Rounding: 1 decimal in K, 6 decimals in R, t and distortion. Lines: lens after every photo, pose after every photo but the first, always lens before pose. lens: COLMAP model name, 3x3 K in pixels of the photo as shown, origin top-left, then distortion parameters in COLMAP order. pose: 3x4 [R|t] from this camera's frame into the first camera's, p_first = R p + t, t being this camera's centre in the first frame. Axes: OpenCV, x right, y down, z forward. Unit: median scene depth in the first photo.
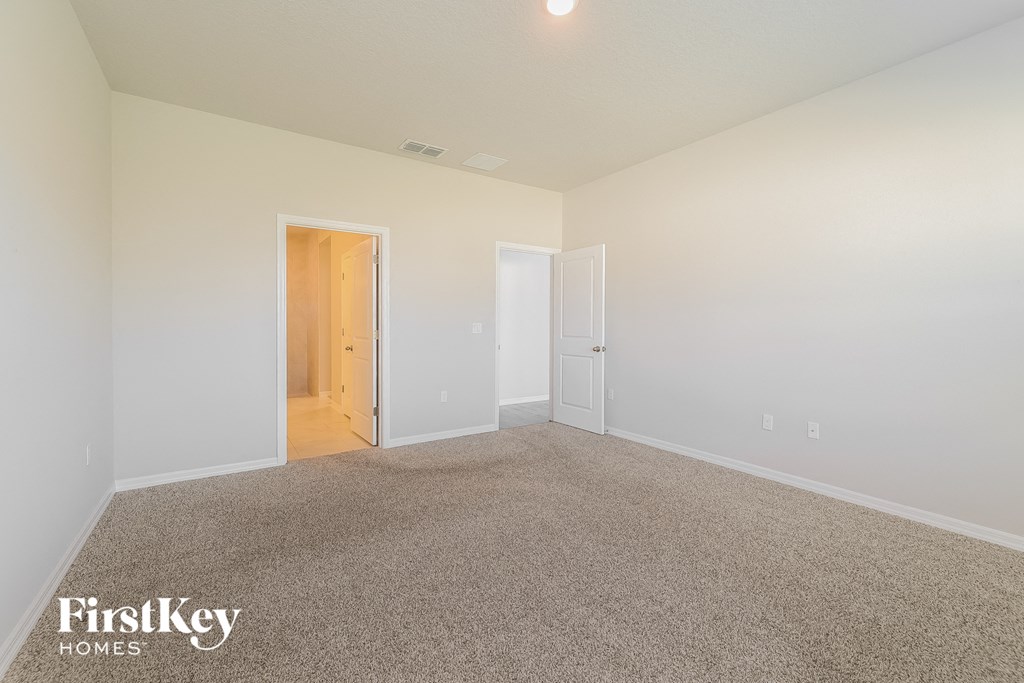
lens RADIAL K [[432.6, 0, 509.2], [0, 432.6, 329.4], [0, 0, 1]] dist [-0.000970, -0.000067]
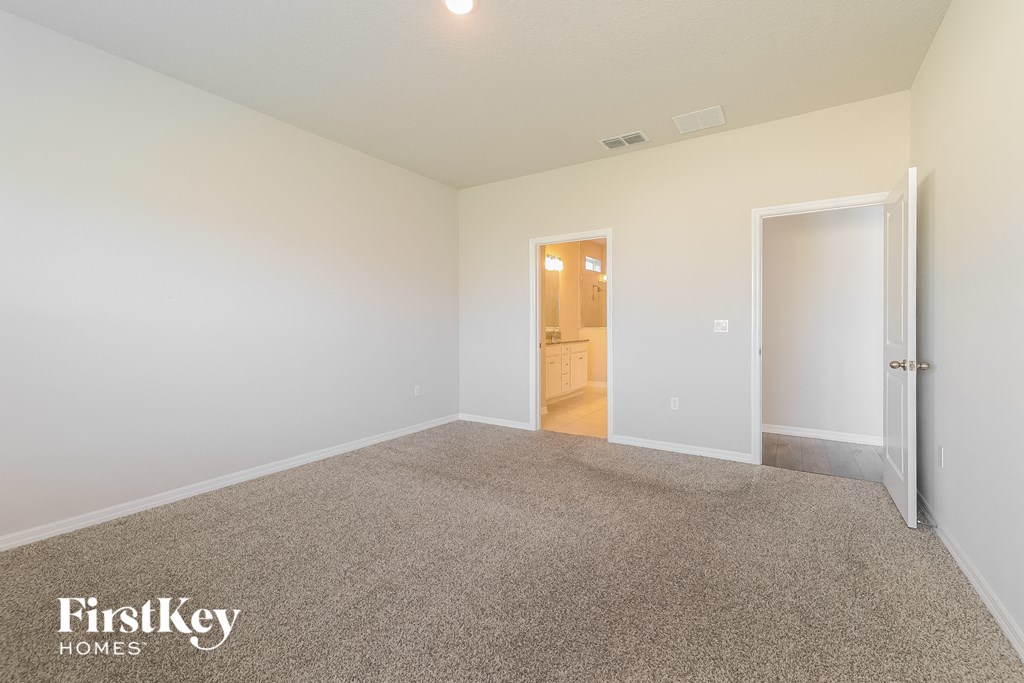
lens RADIAL K [[432.6, 0, 509.2], [0, 432.6, 329.4], [0, 0, 1]] dist [-0.000970, -0.000067]
pose [[0.376209, 0.010889, -0.926471, 0.550907], [-0.002151, 0.999939, 0.010879, -0.005409], [0.926532, -0.002100, 0.376209, 0.365167]]
